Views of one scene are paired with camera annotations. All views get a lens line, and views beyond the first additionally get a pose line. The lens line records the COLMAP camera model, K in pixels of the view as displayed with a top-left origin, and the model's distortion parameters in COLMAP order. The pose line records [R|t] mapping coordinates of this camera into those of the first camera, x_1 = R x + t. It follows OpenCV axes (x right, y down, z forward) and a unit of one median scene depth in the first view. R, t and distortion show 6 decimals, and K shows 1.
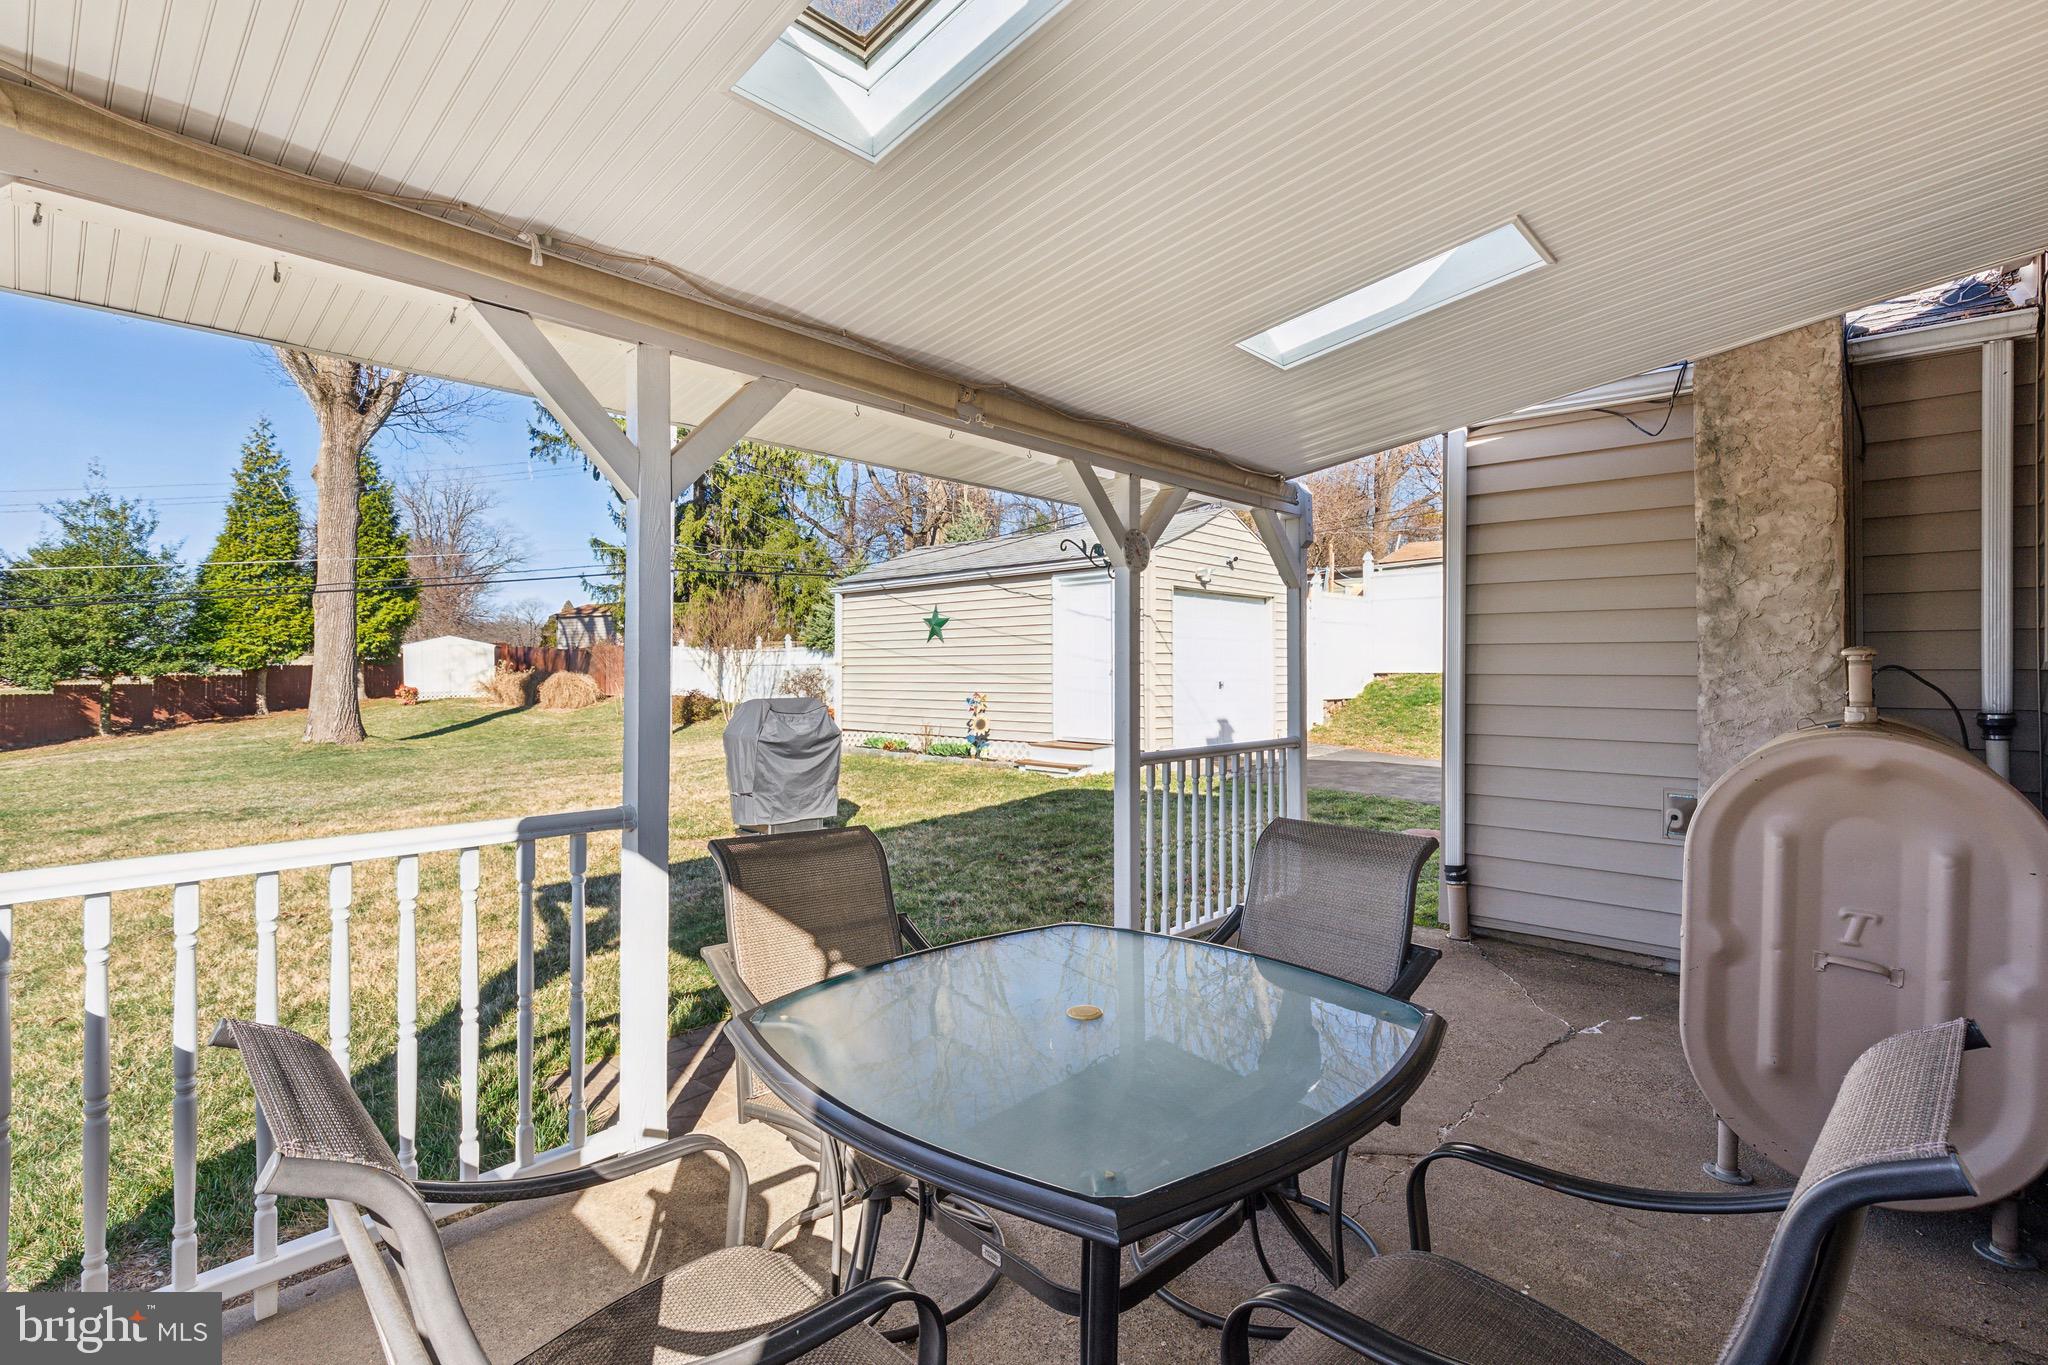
lens RADIAL K [[947.1, 0, 1030.0], [0, 947.1, 678.8], [0, 0, 1]] dist [0.002641, 0.000597]
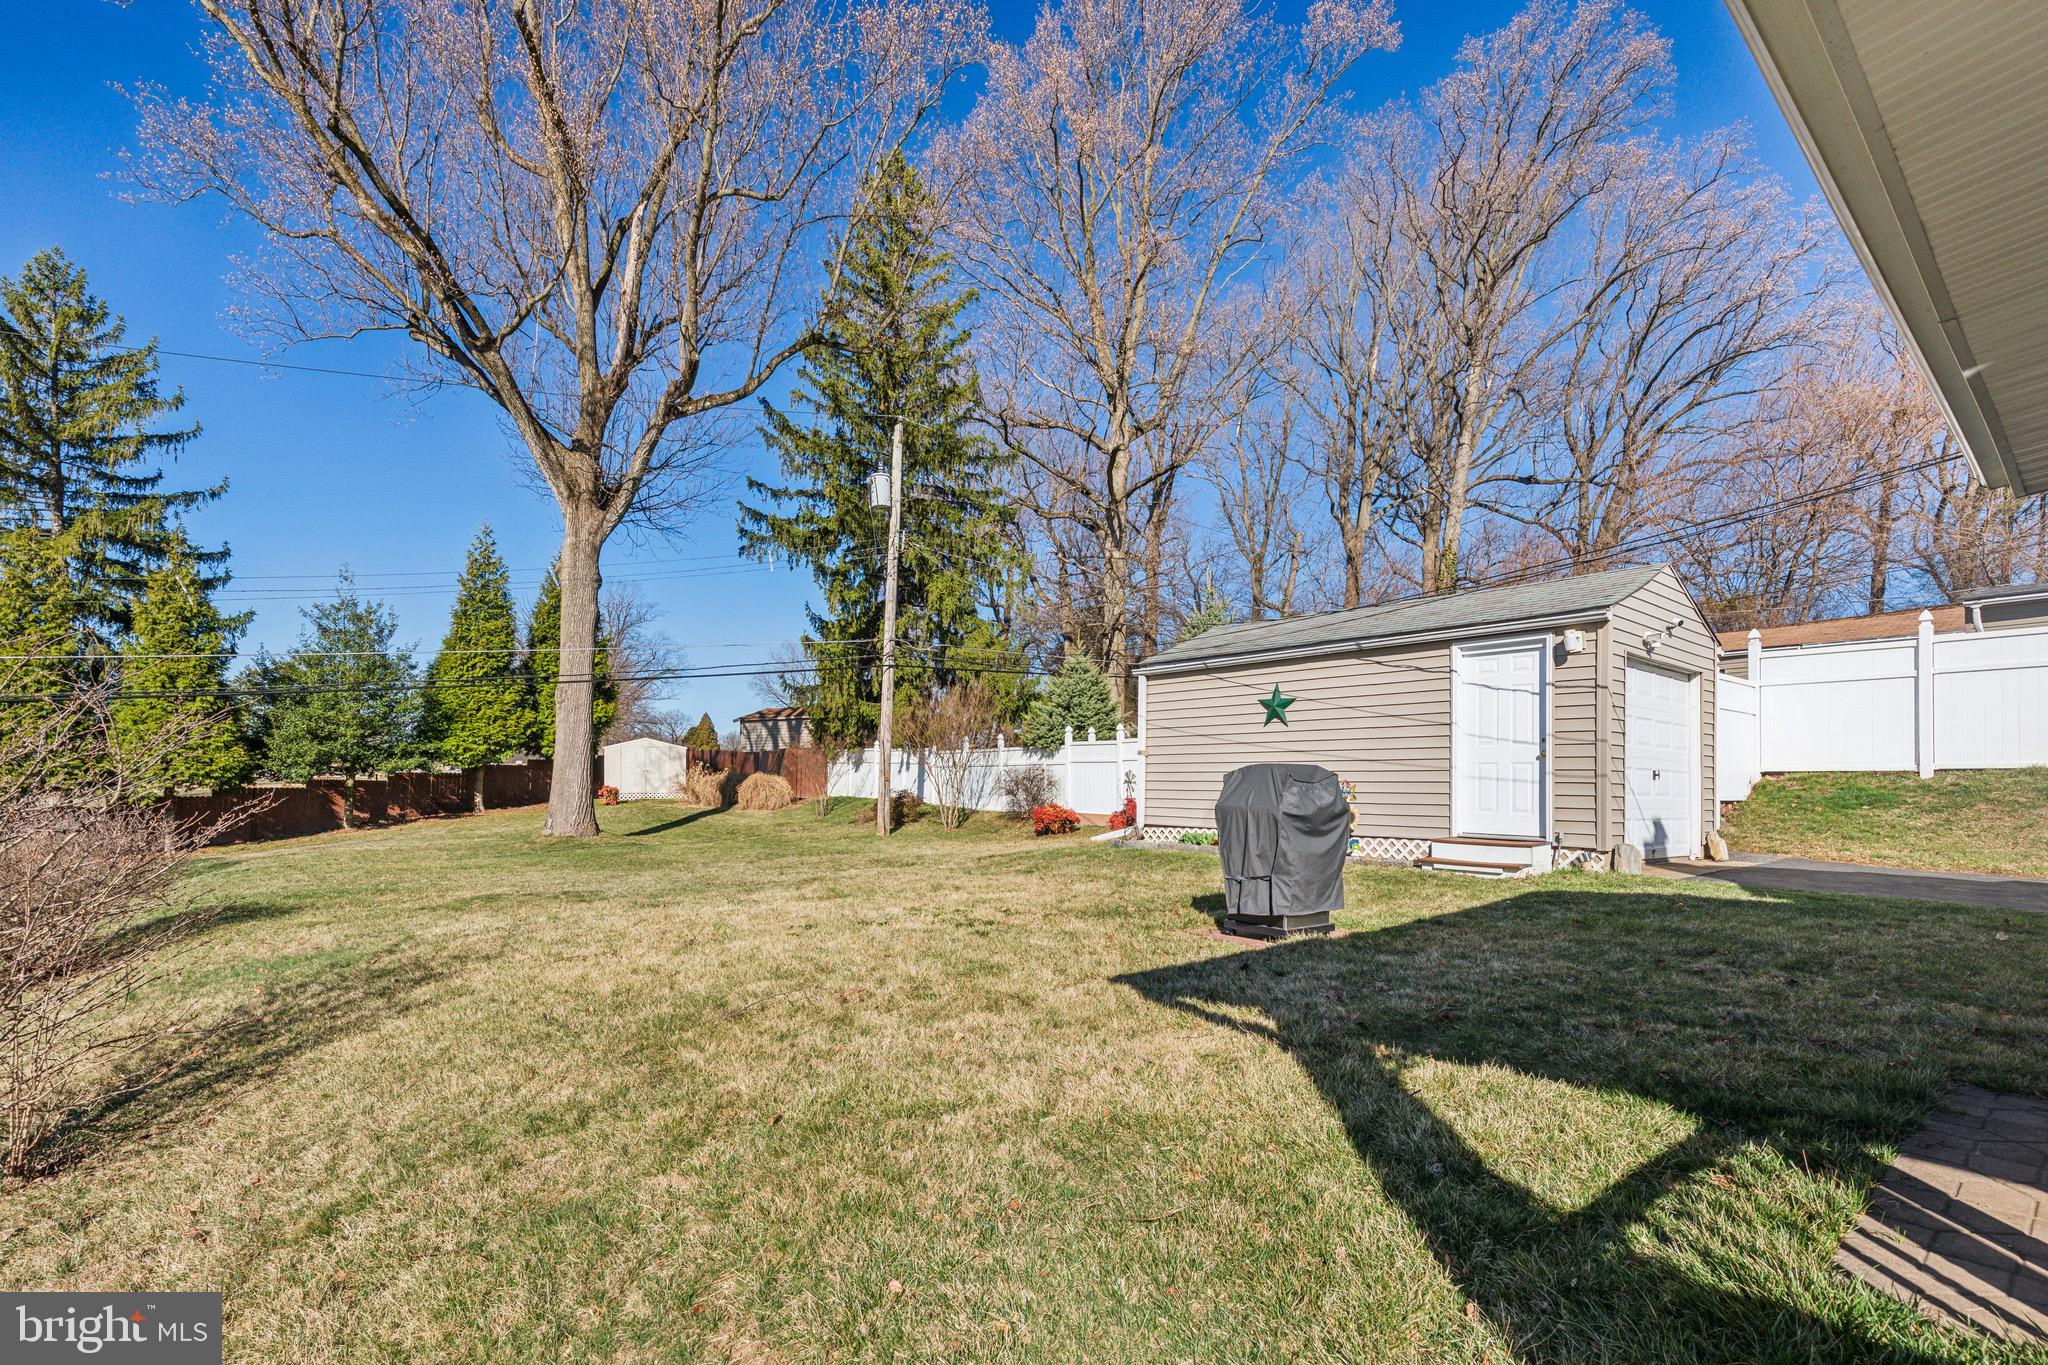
lens RADIAL K [[969.0, 0, 1023.6], [0, 969.0, 784.2], [0, 0, 1]] dist [0.004486, 0.000021]
pose [[0.991515, 0.011612, -0.129474, -0.093445], [-0.013145, 0.999853, -0.010993, 0.012385], [0.129327, 0.012602, 0.991522, 0.031601]]
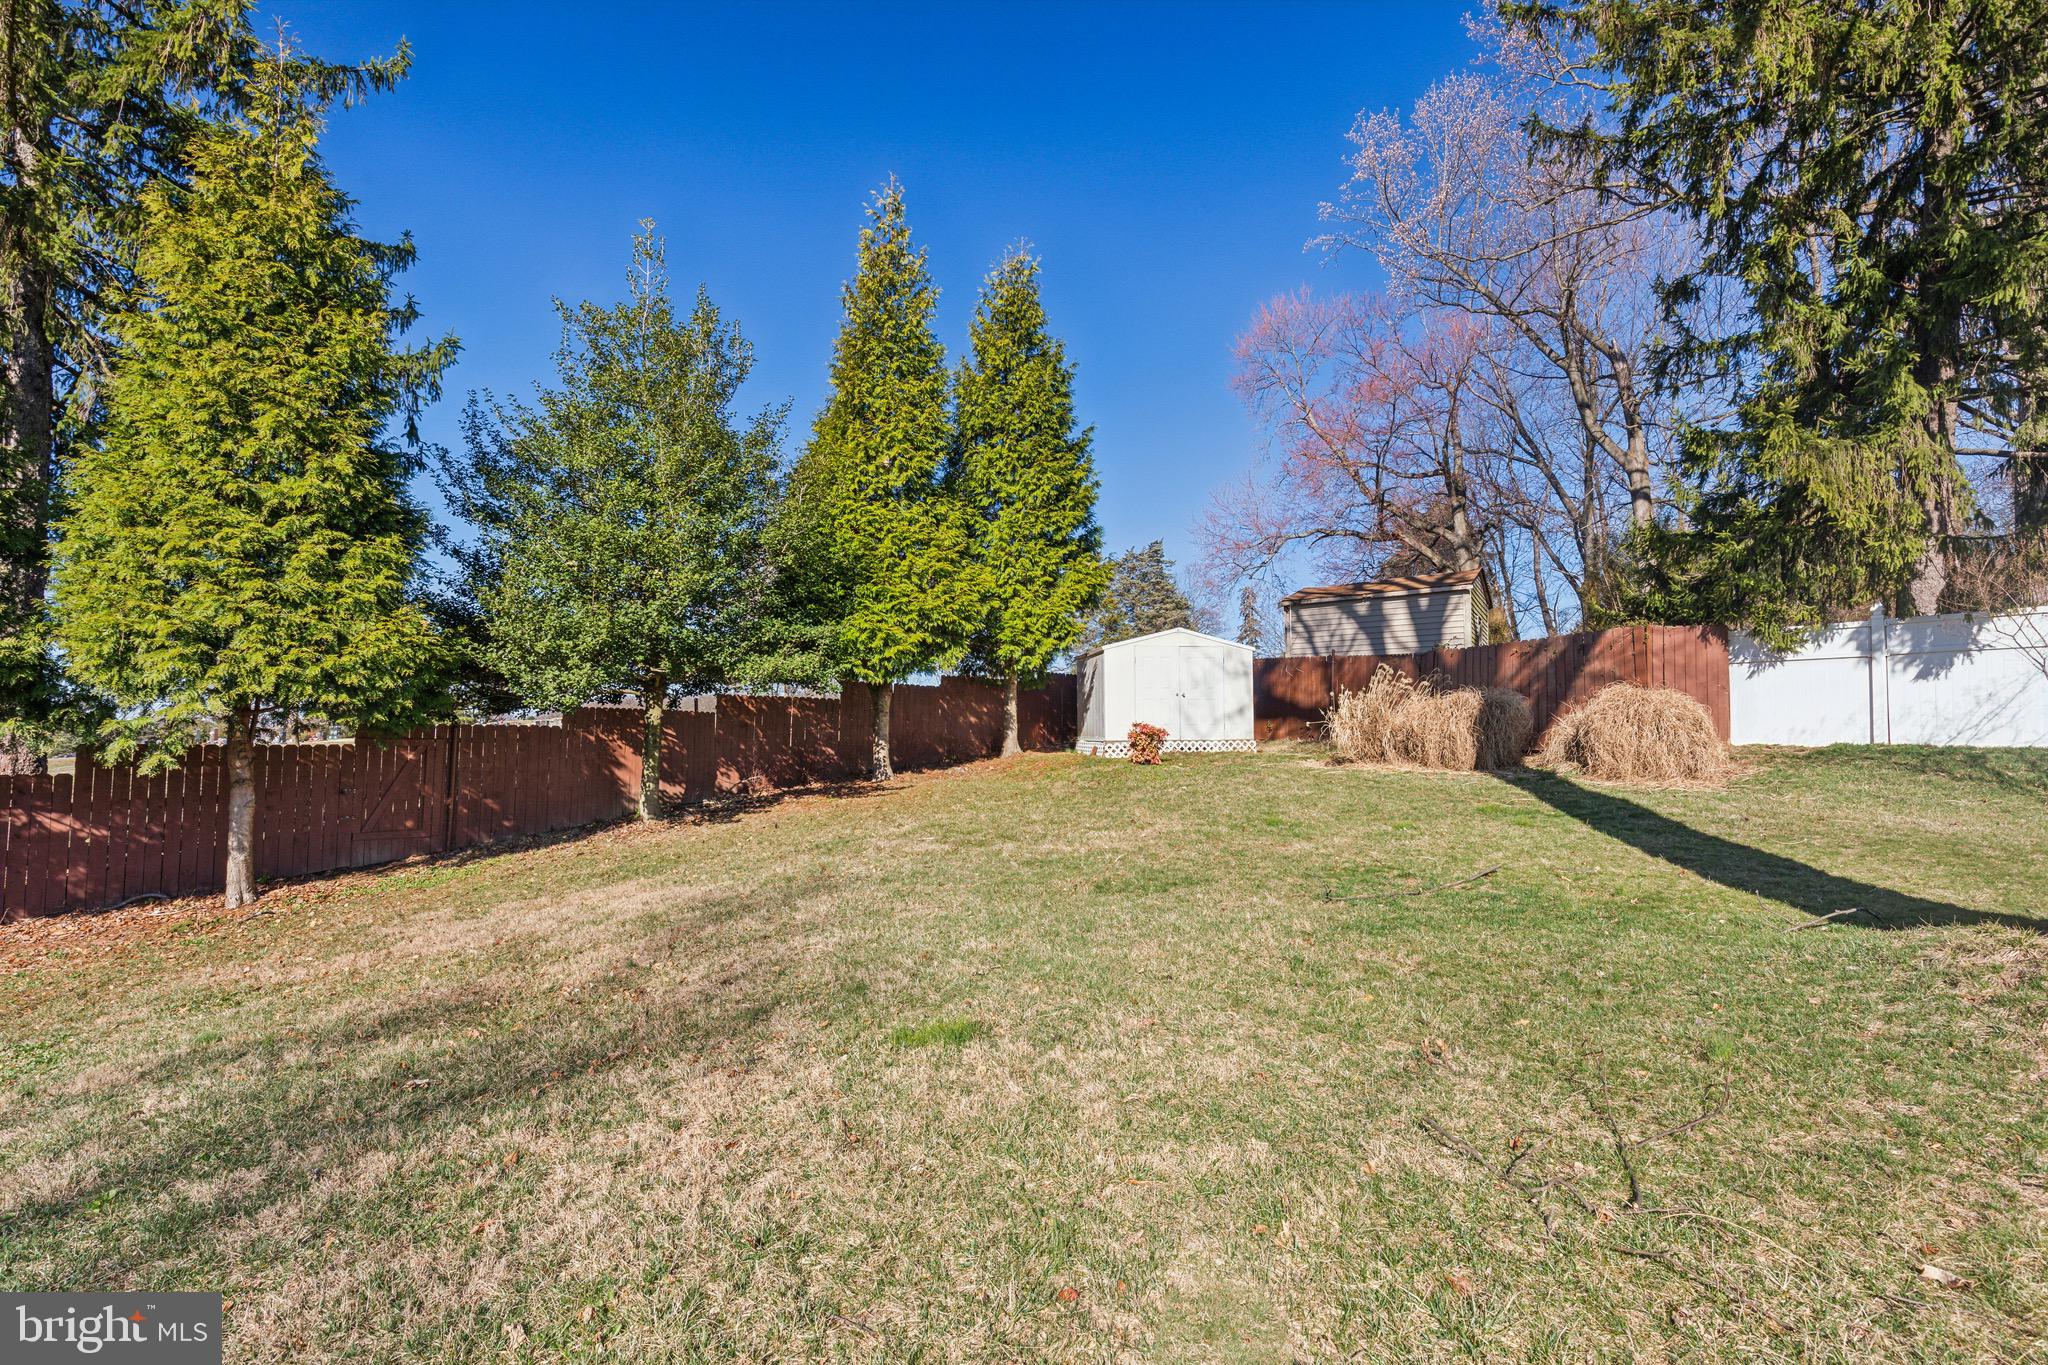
lens RADIAL K [[960.4, 0, 1026.0], [0, 960.4, 710.0], [0, 0, 1]] dist [0.001889, 0.000337]
pose [[0.967457, -0.000372, -0.253036, -0.672704], [-0.011303, 0.998937, -0.044683, 0.024429], [0.252784, 0.046089, 0.966424, 0.592345]]
